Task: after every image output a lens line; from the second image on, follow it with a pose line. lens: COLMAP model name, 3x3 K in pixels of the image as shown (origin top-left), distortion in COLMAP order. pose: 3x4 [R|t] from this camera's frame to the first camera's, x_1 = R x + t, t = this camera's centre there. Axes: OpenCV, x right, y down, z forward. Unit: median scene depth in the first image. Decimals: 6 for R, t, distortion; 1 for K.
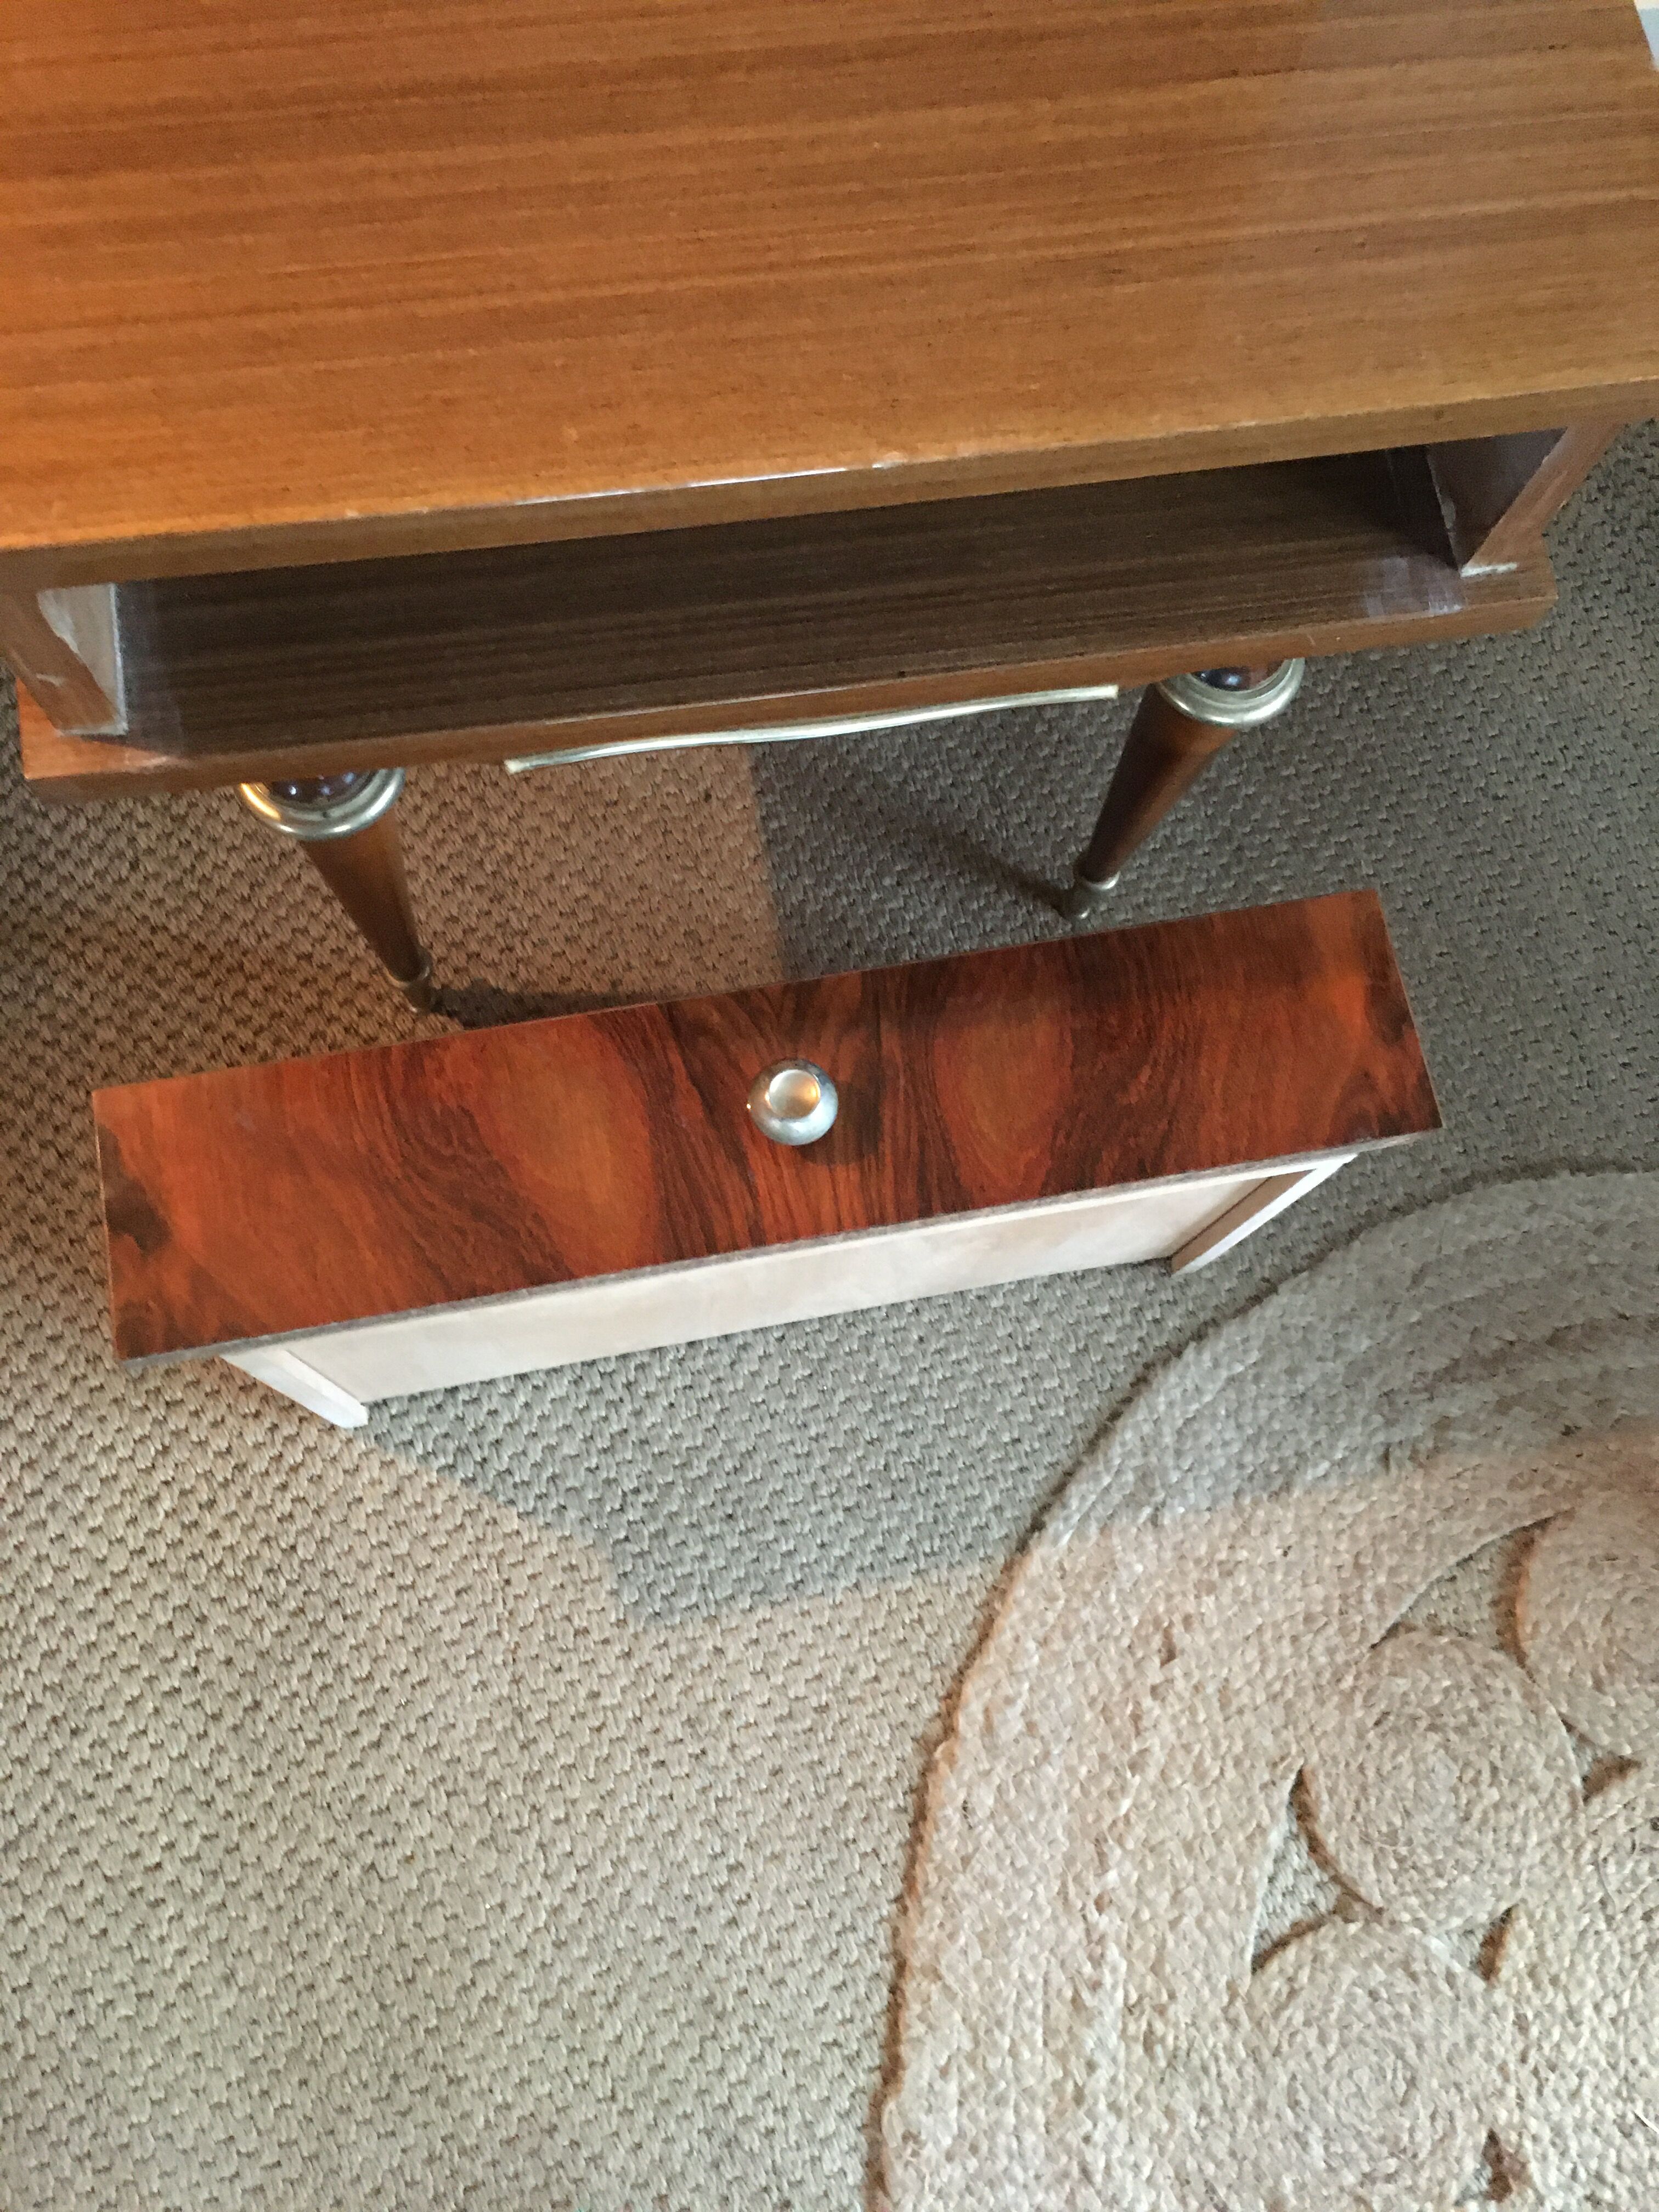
lens RADIAL K [[1892.9, 0, 846.2], [0, 1892.9, 1102.3], [0, 0, 1]] dist [0.084393, -0.121013]
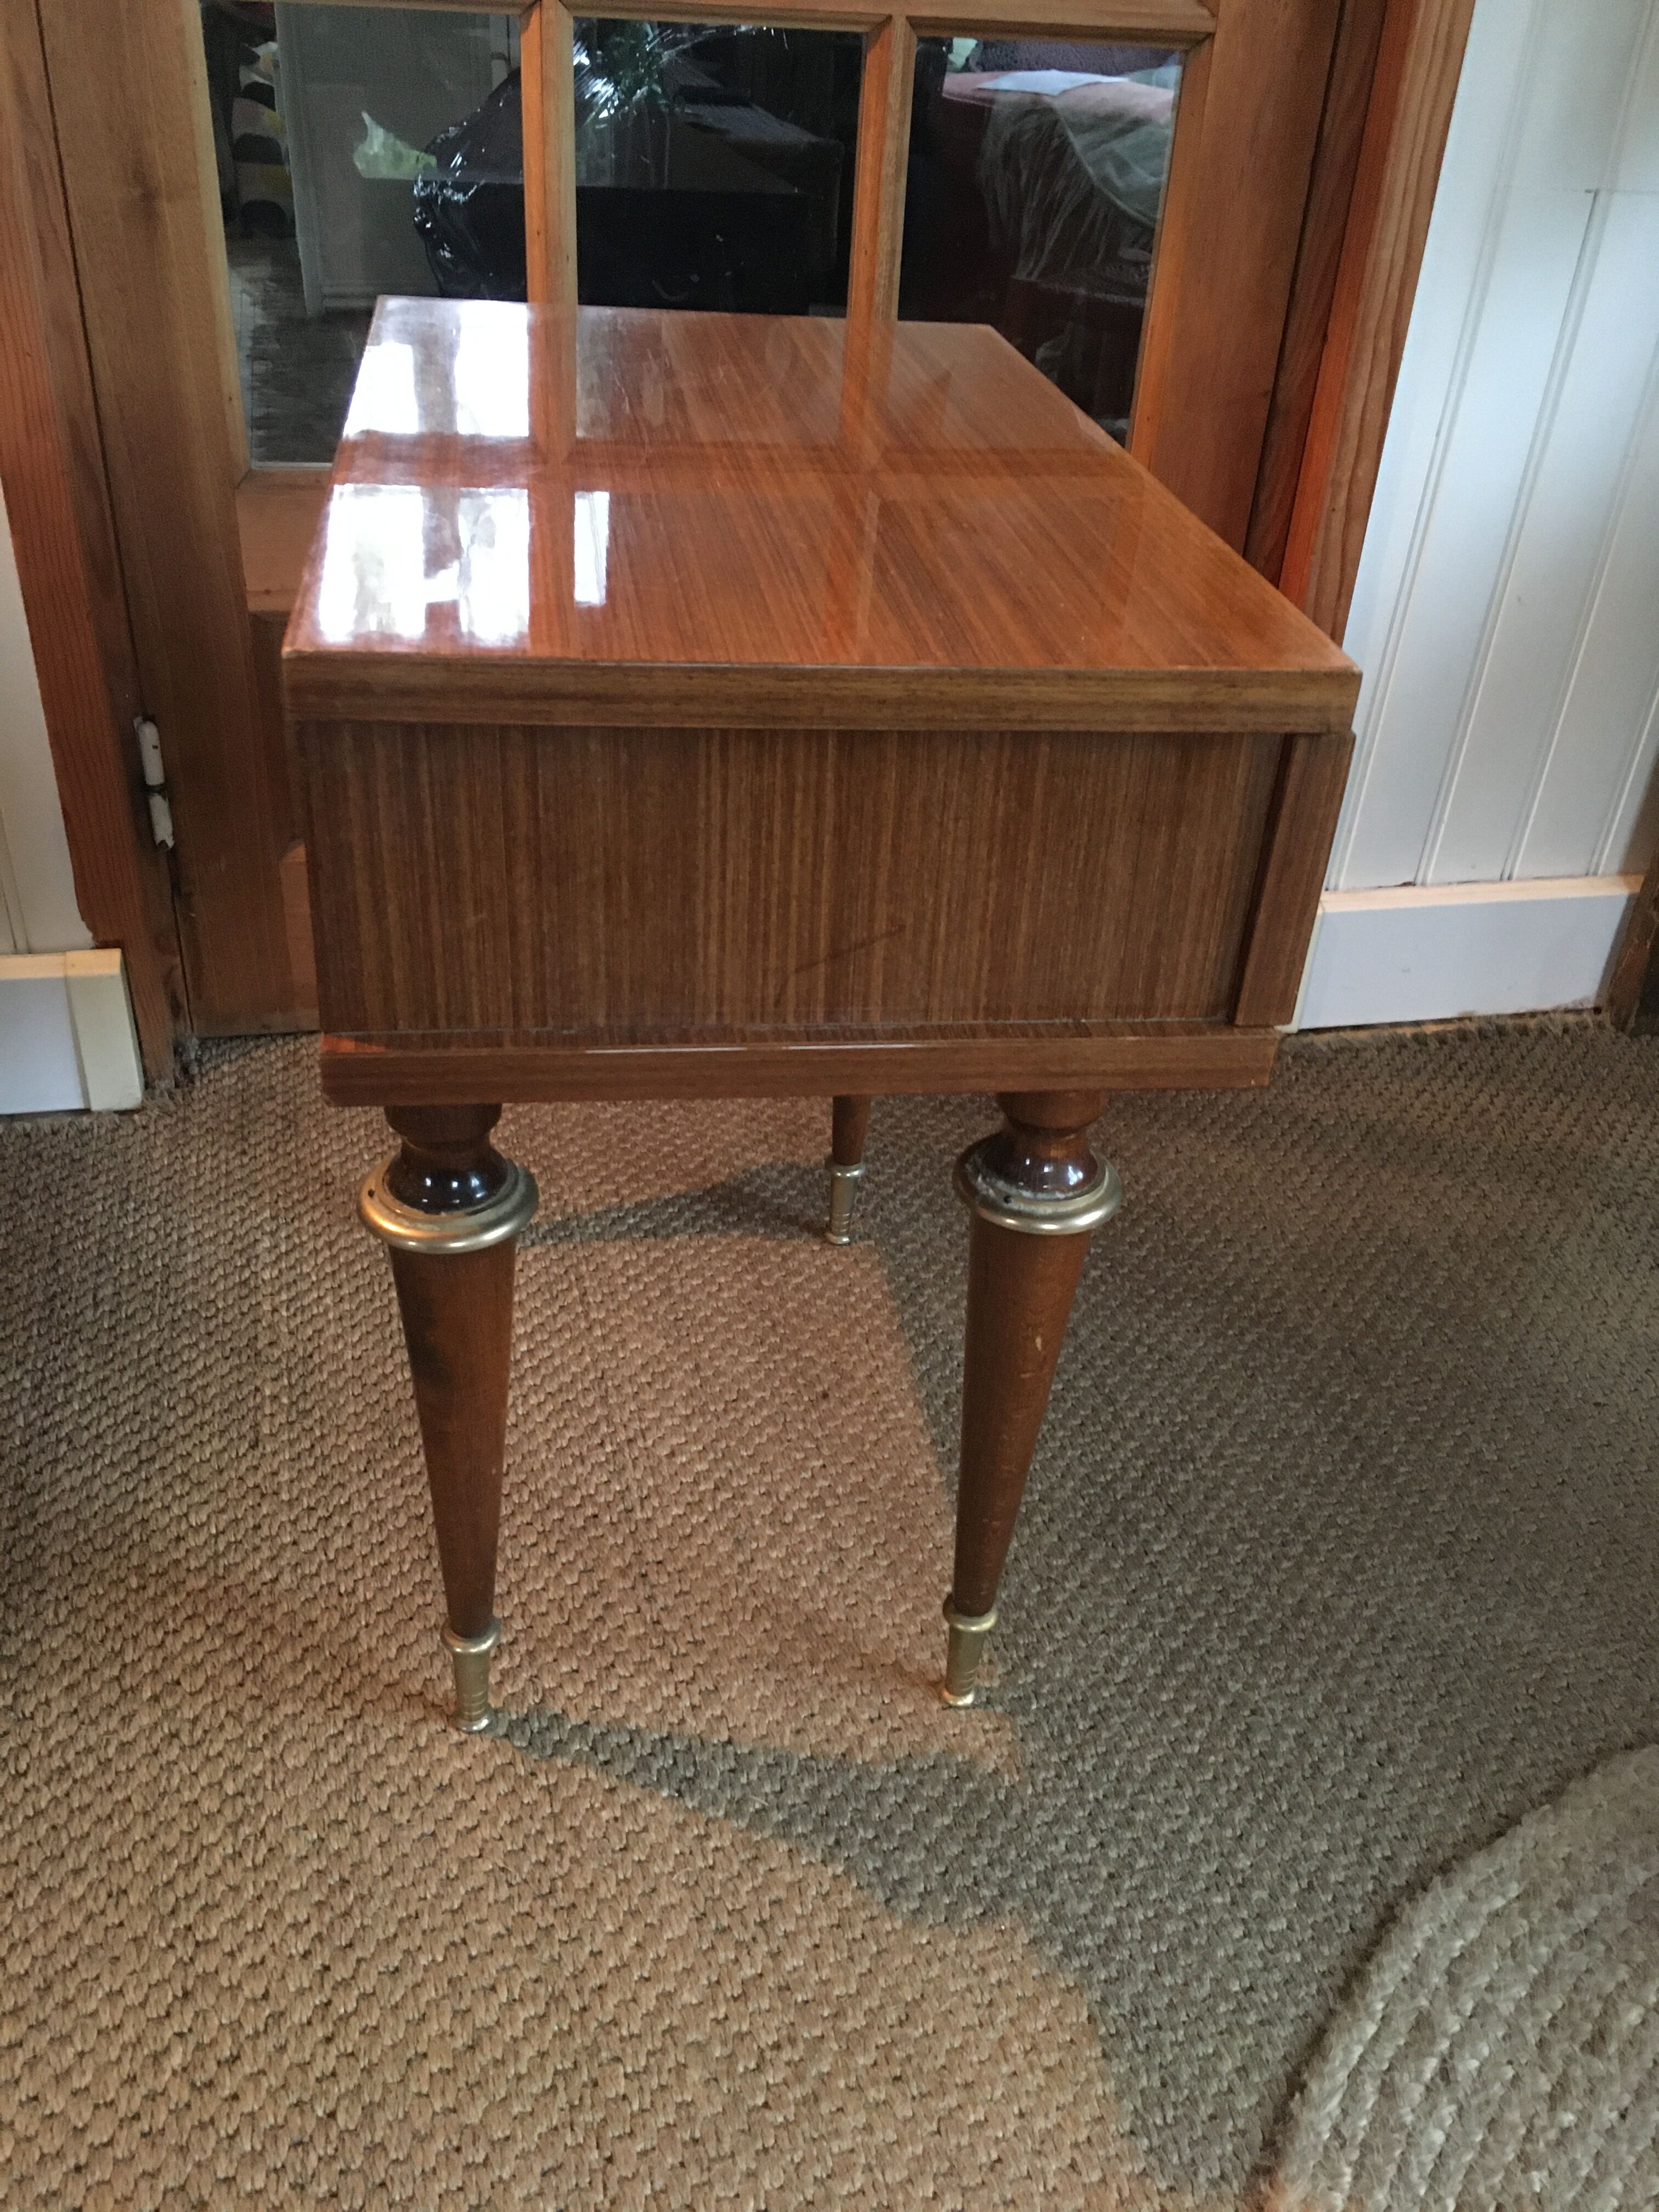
lens RADIAL K [[1892.9, 0, 843.6], [0, 1892.9, 1093.5], [0, 0, 1]] dist [0.084393, -0.121013]
pose [[0.999464, -0.021138, 0.025003, -0.093989], [0.032442, 0.742181, -0.669413, 0.440023], [-0.004407, 0.669866, 0.742469, 0.154214]]
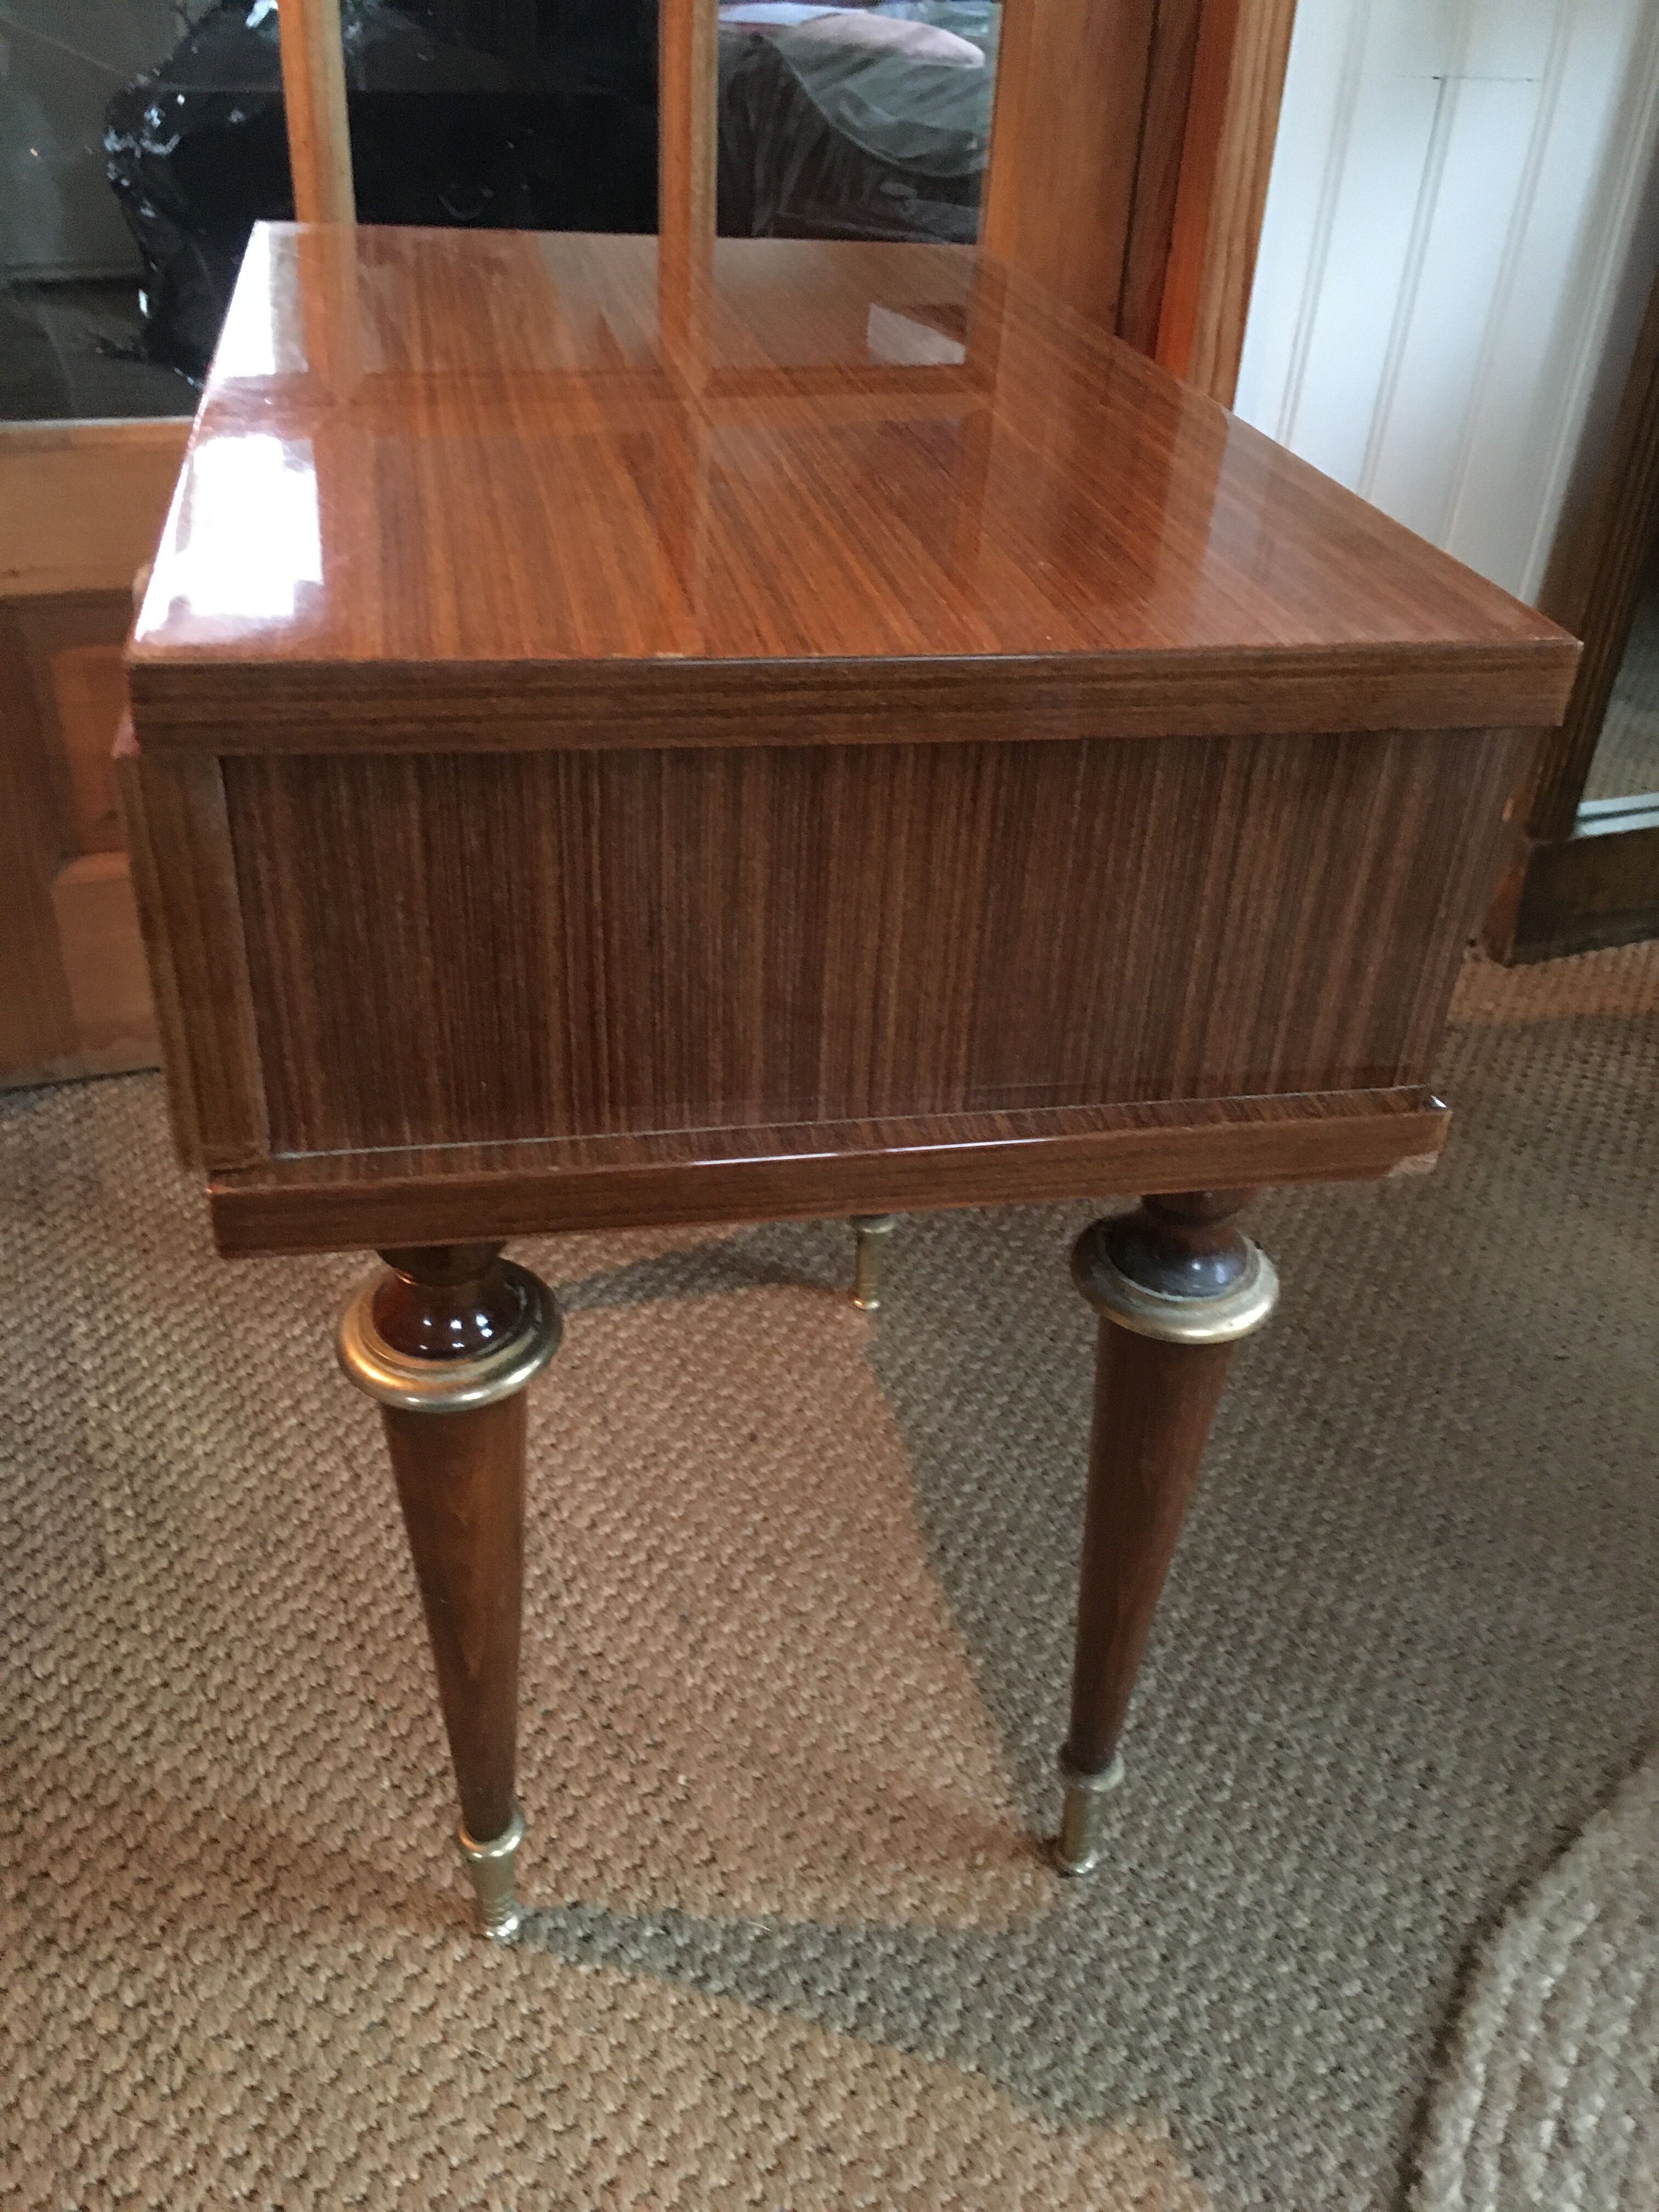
lens RADIAL K [[1892.9, 0, 841.1], [0, 1892.9, 1105.4], [0, 0, 1]] dist [0.084393, -0.121013]
pose [[0.983944, -0.106278, 0.143387, -0.160198], [0.174286, 0.745264, -0.643589, 0.345273], [-0.038461, 0.658245, 0.751820, 0.233507]]
